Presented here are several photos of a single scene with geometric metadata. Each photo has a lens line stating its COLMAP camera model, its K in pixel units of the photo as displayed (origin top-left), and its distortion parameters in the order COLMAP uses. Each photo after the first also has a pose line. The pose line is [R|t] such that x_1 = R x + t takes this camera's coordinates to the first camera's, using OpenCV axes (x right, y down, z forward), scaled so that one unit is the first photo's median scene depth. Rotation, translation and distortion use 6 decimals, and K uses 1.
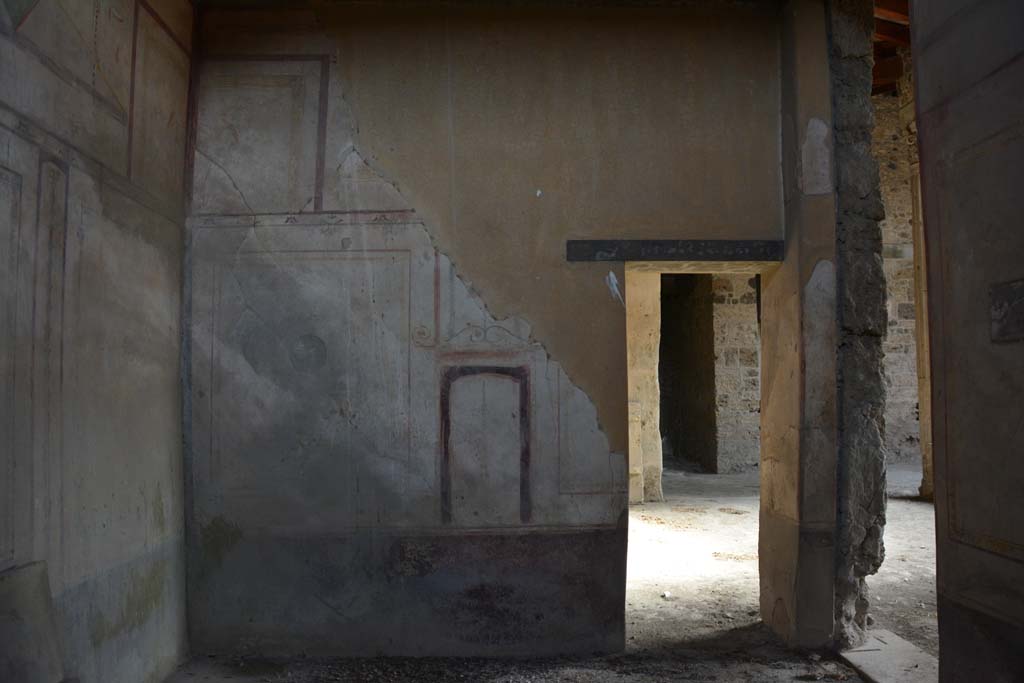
lens RADIAL K [[802.7, 0, 510.1], [0, 802.7, 344.5], [0, 0, 1]] dist [-0.151190, 0.106206]
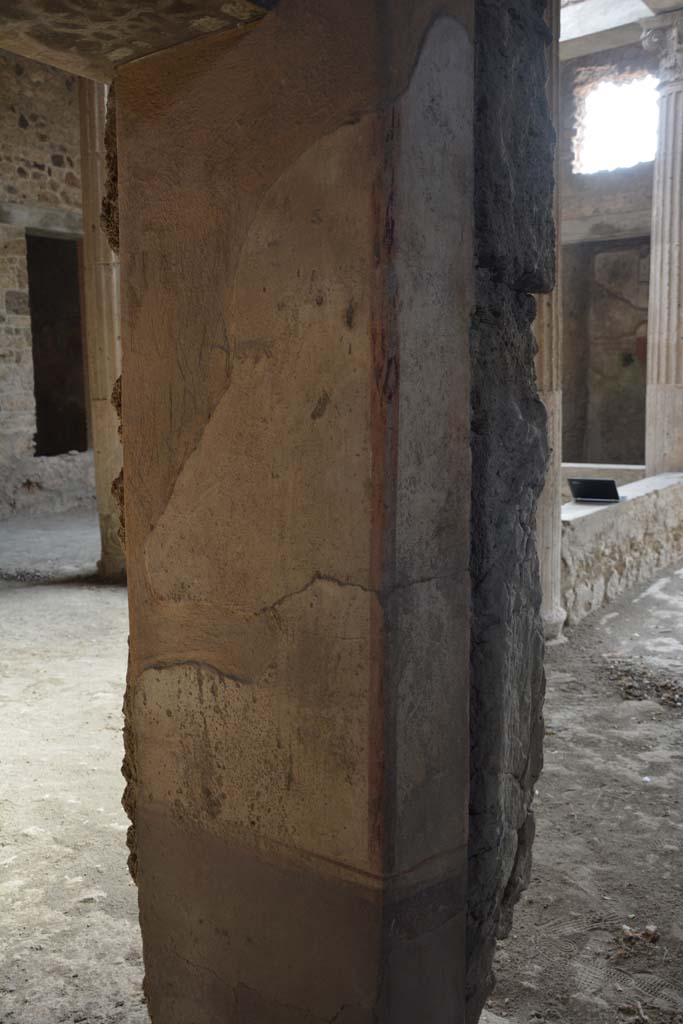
lens RADIAL K [[892.2, 0, 343.0], [0, 892.2, 511.2], [0, 0, 1]] dist [-0.040888, 0.023246]
pose [[0.597178, -0.107686, 0.794848, 0.091388], [-0.030693, 0.987153, 0.156800, 0.025041], [-0.801522, -0.118033, 0.586201, 0.813465]]
